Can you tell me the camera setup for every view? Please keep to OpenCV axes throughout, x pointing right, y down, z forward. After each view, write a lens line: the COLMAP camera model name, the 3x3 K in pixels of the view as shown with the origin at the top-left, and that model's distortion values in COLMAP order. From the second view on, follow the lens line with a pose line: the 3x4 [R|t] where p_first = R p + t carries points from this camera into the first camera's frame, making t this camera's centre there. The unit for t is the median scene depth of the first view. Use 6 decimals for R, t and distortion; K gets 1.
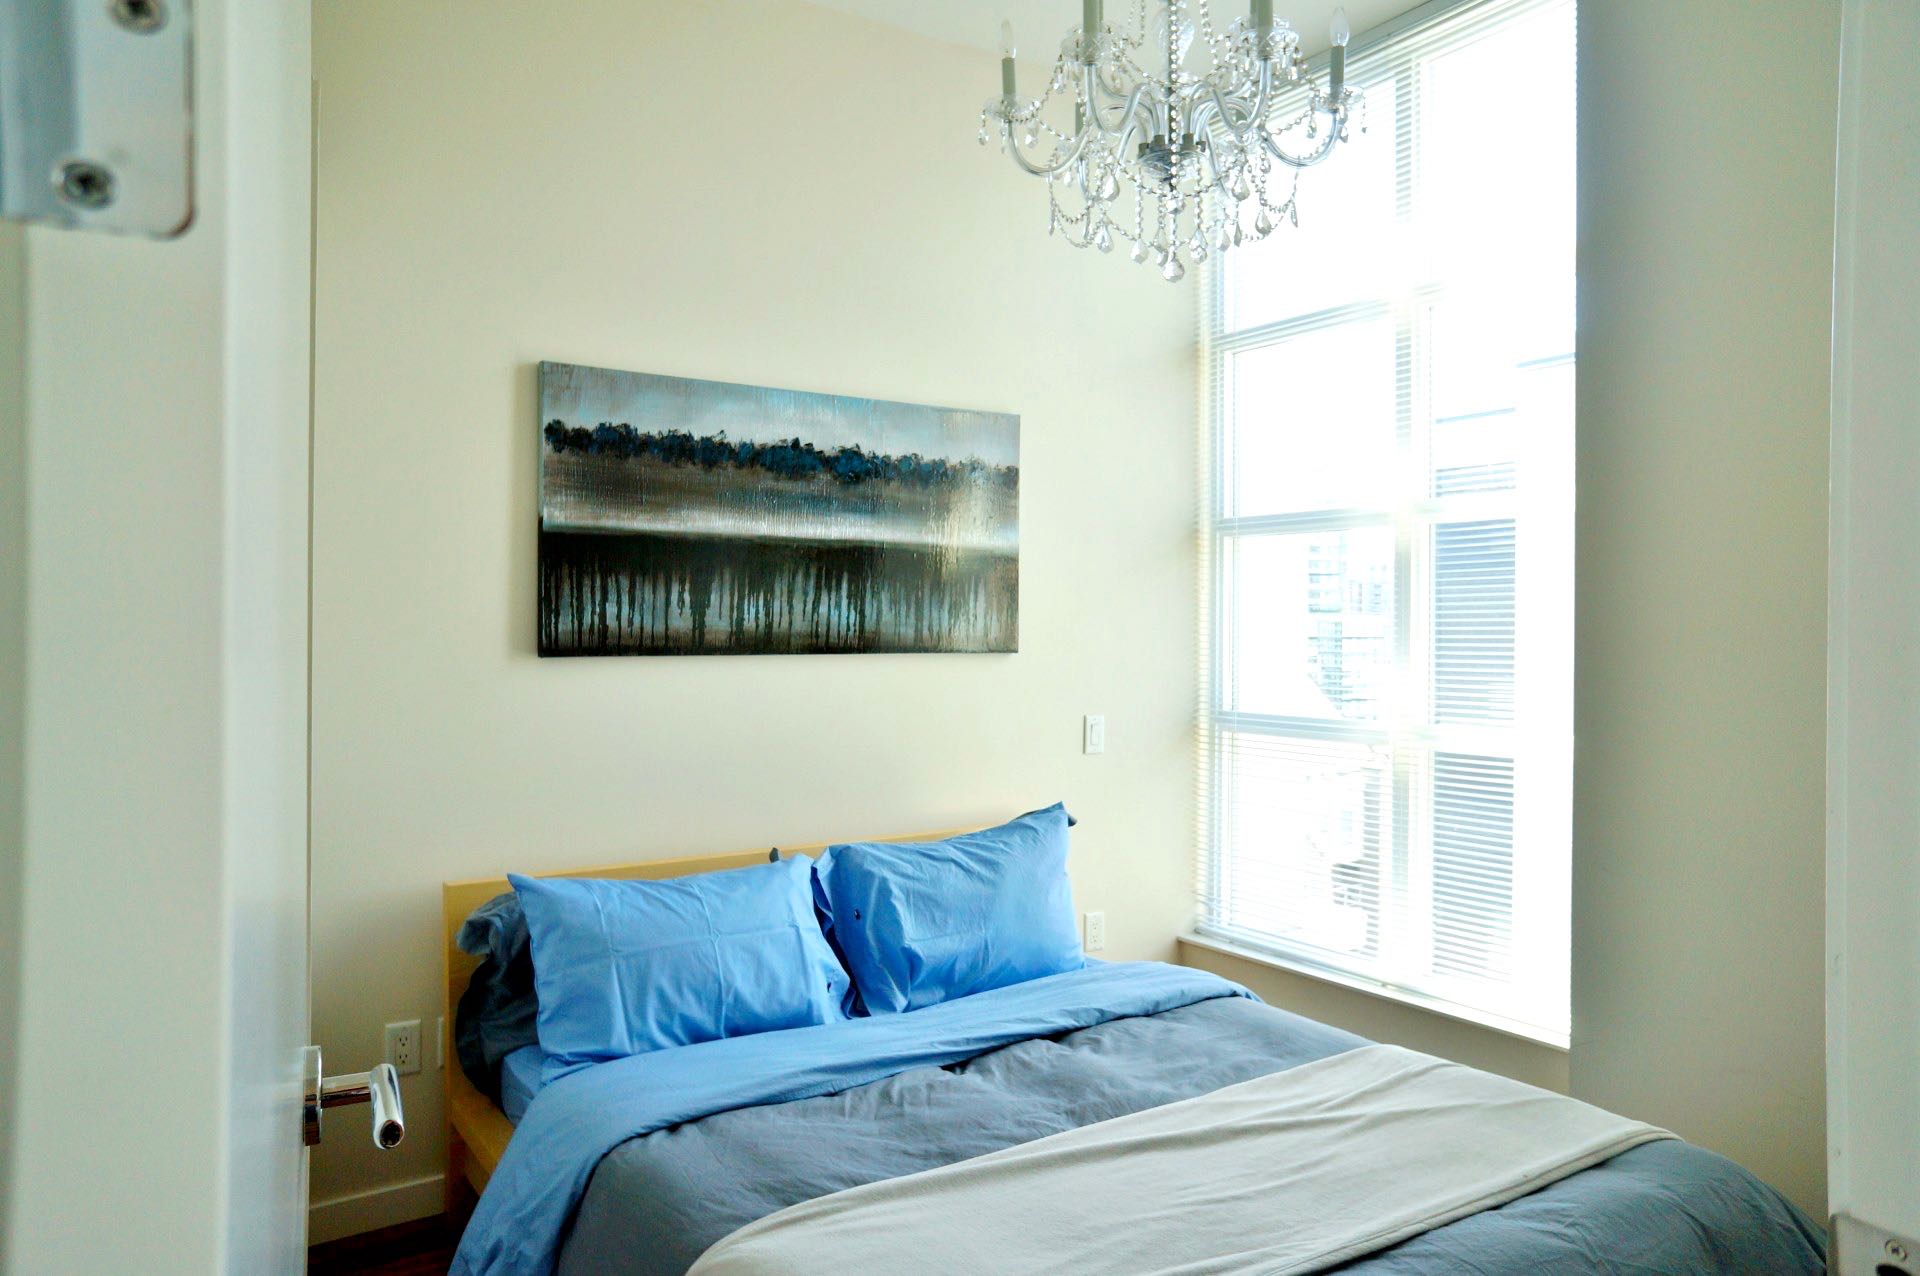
lens RADIAL K [[1293.1, 0, 959.5], [0, 1293.1, 637.5], [0, 0, 1]] dist [0.025550, 0.016528]
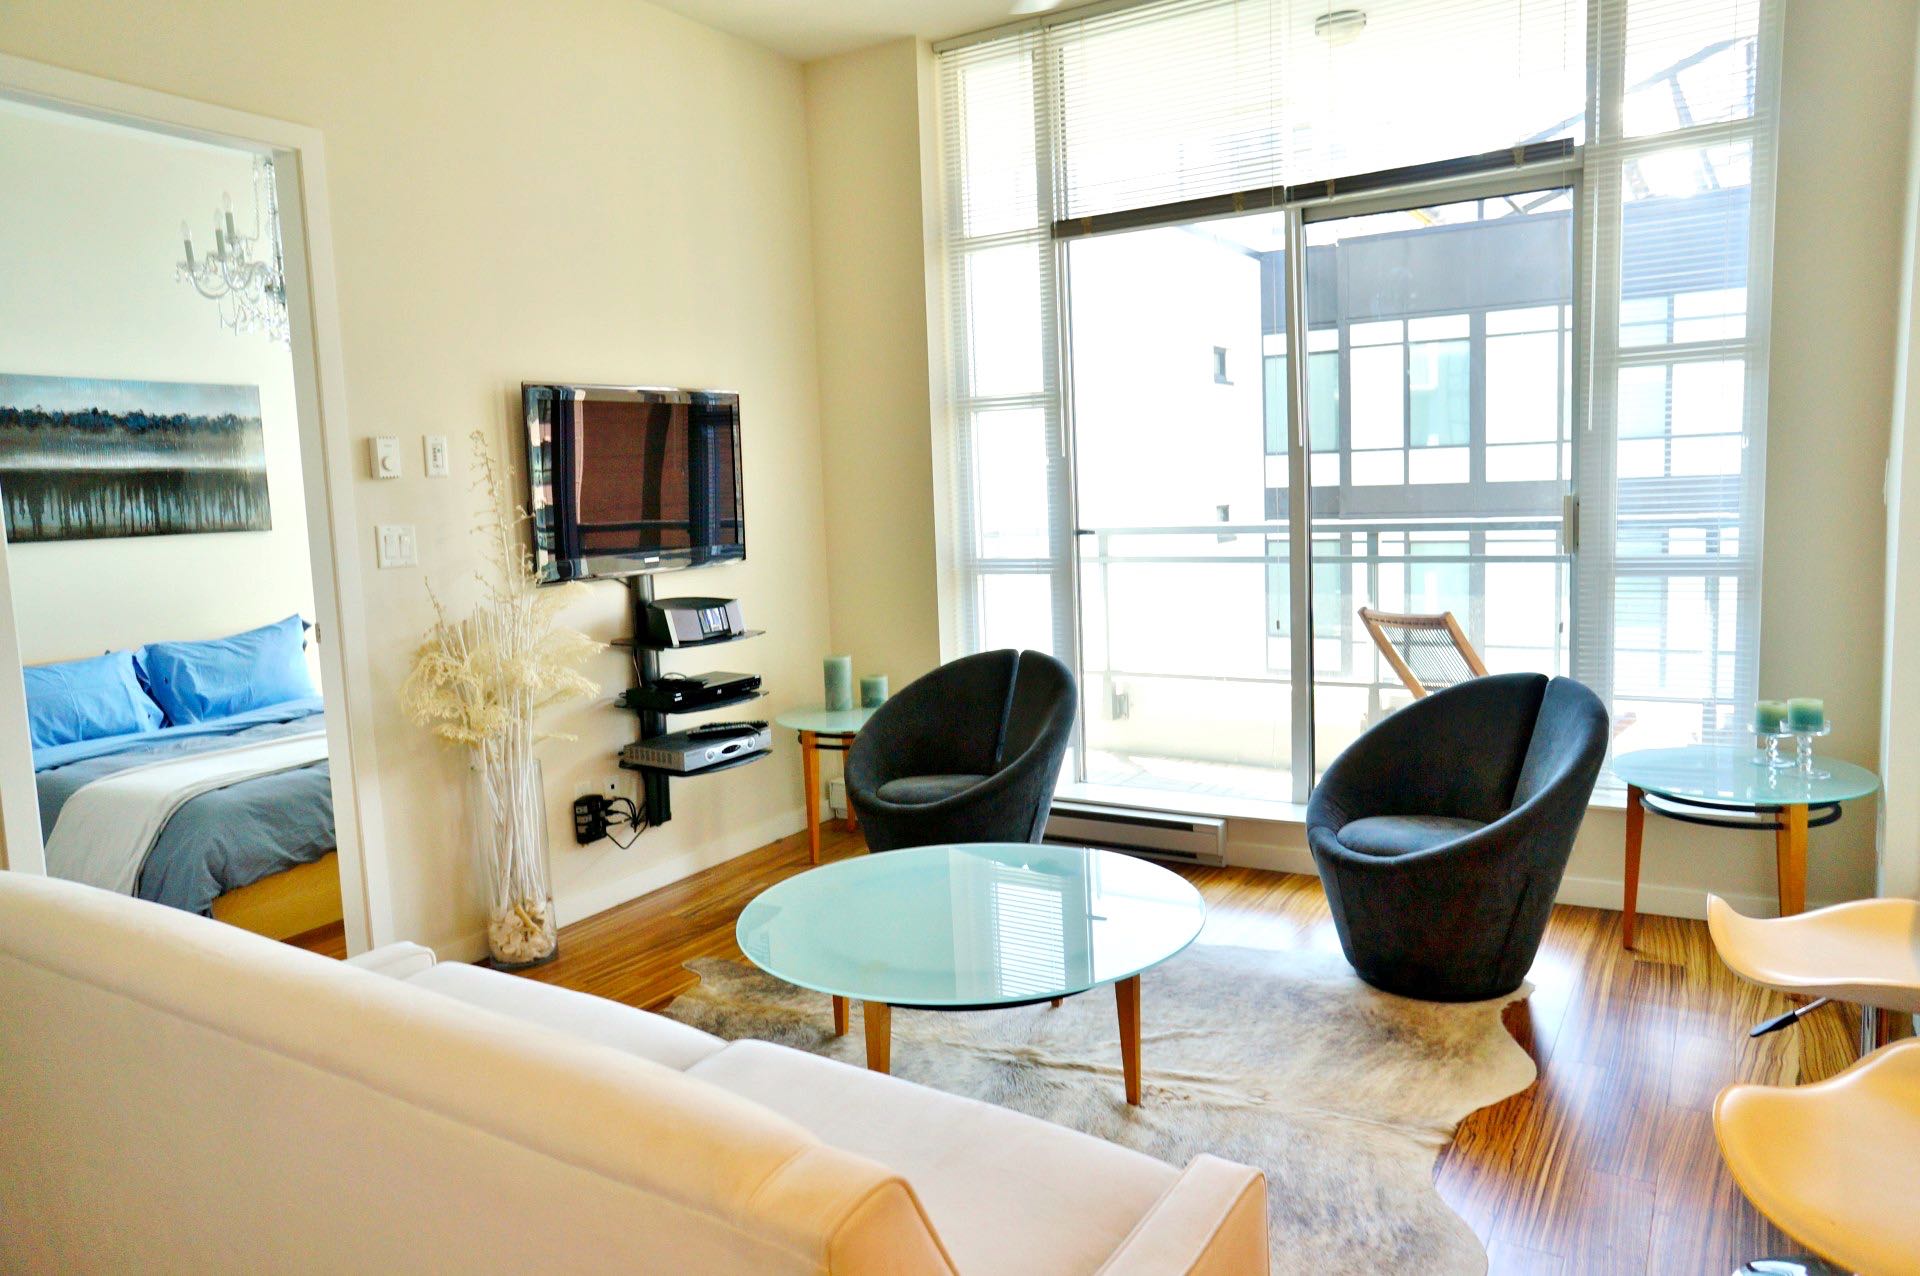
lens RADIAL K [[1293.1, 0, 960.7], [0, 1293.1, 639.4], [0, 0, 1]] dist [0.025550, 0.016528]
pose [[0.915447, -0.085035, 0.393353, 0.207305], [0.040882, 0.992015, 0.119308, -0.015451], [-0.400357, -0.093139, 0.911613, -1.028102]]
